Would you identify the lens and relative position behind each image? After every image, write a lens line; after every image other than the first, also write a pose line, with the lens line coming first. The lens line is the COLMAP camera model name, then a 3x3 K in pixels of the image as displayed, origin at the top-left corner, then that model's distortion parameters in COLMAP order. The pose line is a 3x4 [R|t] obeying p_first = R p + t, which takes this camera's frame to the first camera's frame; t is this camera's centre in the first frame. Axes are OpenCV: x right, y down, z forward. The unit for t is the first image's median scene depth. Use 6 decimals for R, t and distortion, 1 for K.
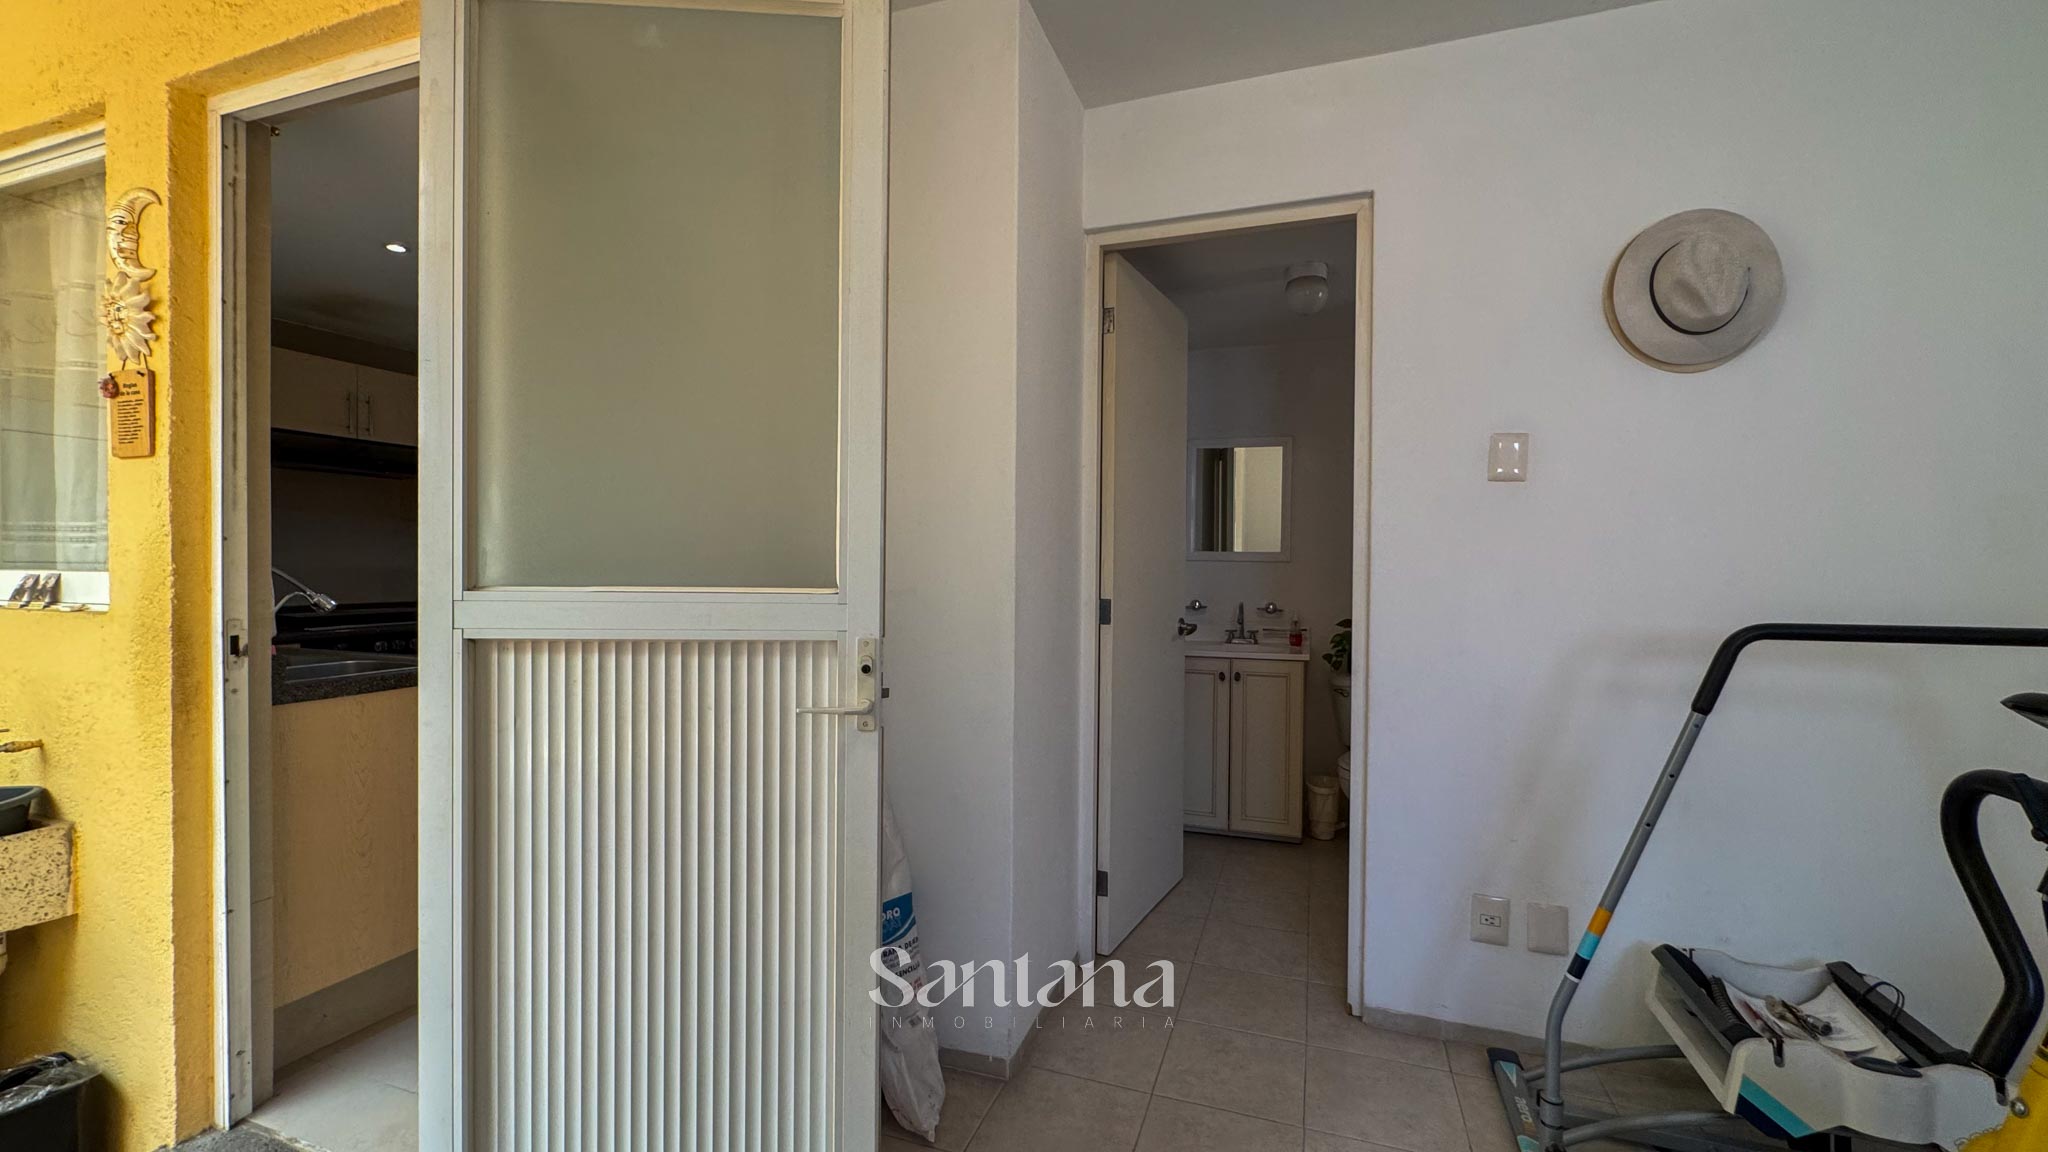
lens RADIAL K [[821.2, 0, 1024.0], [0, 821.2, 576.0], [0, 0, 1]] dist [-0.002473, 0.000104]
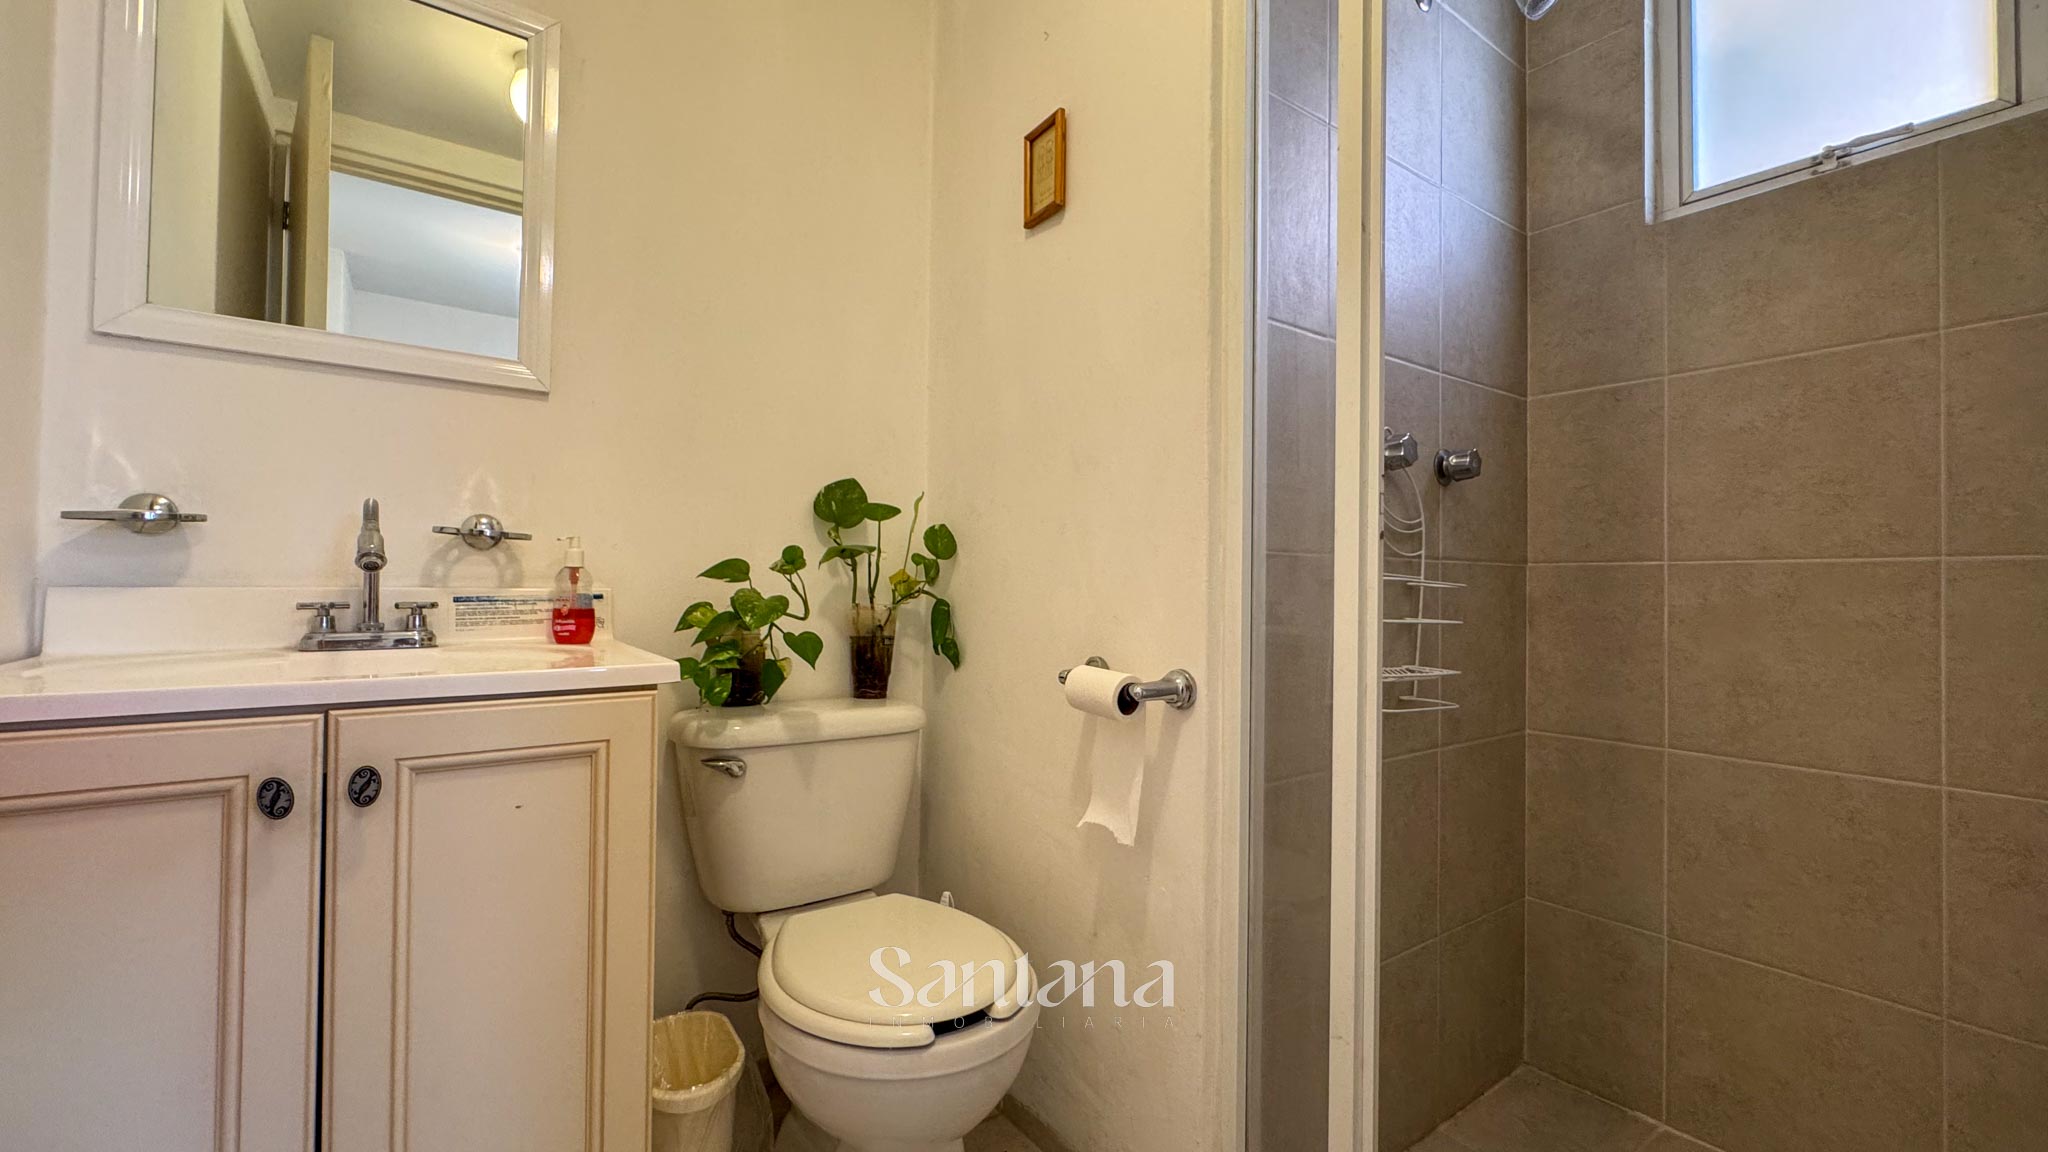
lens RADIAL K [[823.9, 0, 1026.0], [0, 823.9, 575.2], [0, 0, 1]] dist [-0.002143, 0.000449]
pose [[0.568817, 0.010084, 0.822402, 0.320366], [0.003895, 0.999881, -0.014954, 0.124385], [-0.822455, 0.011709, 0.568710, 1.305219]]
